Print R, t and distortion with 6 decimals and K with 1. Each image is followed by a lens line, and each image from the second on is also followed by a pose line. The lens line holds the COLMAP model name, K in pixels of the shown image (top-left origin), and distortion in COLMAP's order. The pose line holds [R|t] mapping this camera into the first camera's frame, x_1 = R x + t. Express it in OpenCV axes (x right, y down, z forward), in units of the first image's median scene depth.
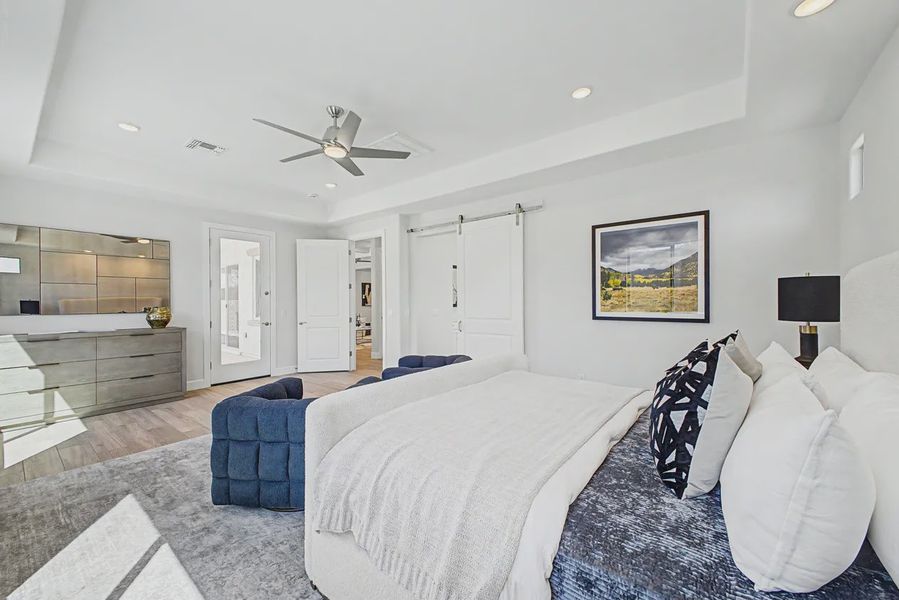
lens RADIAL K [[351.9, 0, 450.5], [0, 351.9, 301.0], [0, 0, 1]] dist [0.009845, -0.000097]
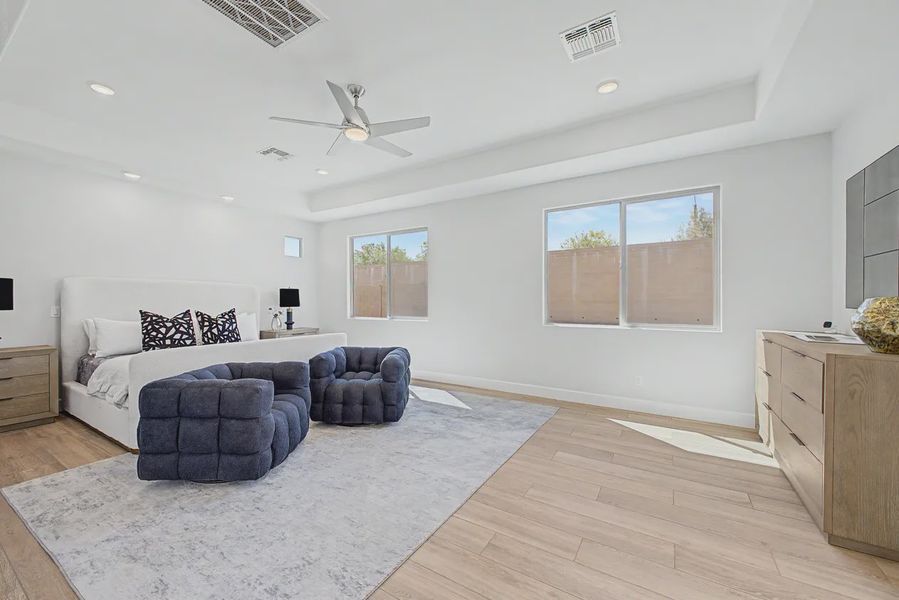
lens RADIAL K [[351.9, 0, 450.5], [0, 351.9, 301.0], [0, 0, 1]] dist [0.009845, -0.000097]
pose [[-0.995067, 0.007060, -0.098955, -0.399887], [0.007011, 0.999975, 0.000846, 0.020307], [0.098959, 0.000148, -0.995092, 1.661357]]
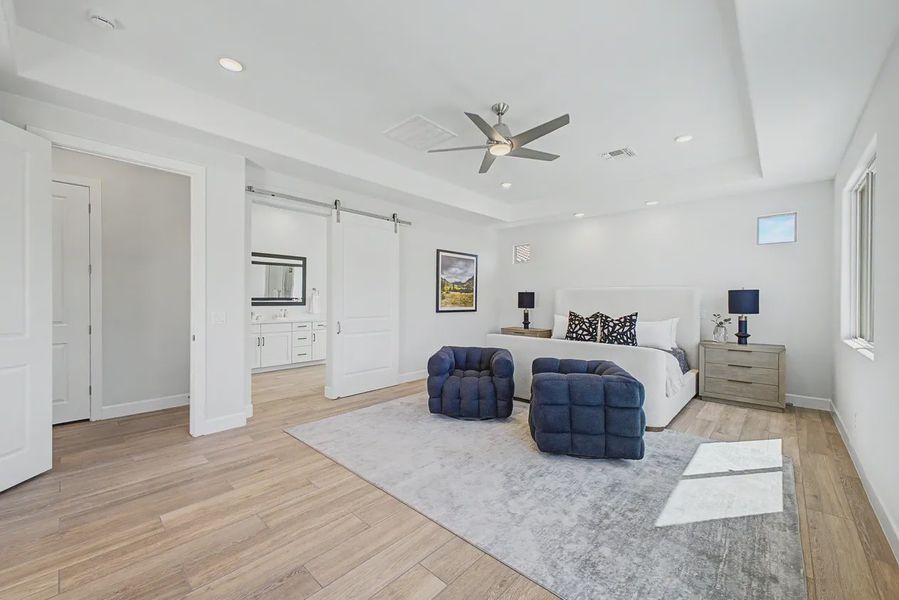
lens RADIAL K [[357.7, 0, 448.3], [0, 357.7, 301.4], [0, 0, 1]] dist [0.007919, -0.000419]
pose [[0.082349, 0.011283, 0.996540, -1.147079], [-0.009487, 0.999899, -0.010537, 0.022441], [-0.996558, -0.008586, 0.082448, 0.882514]]
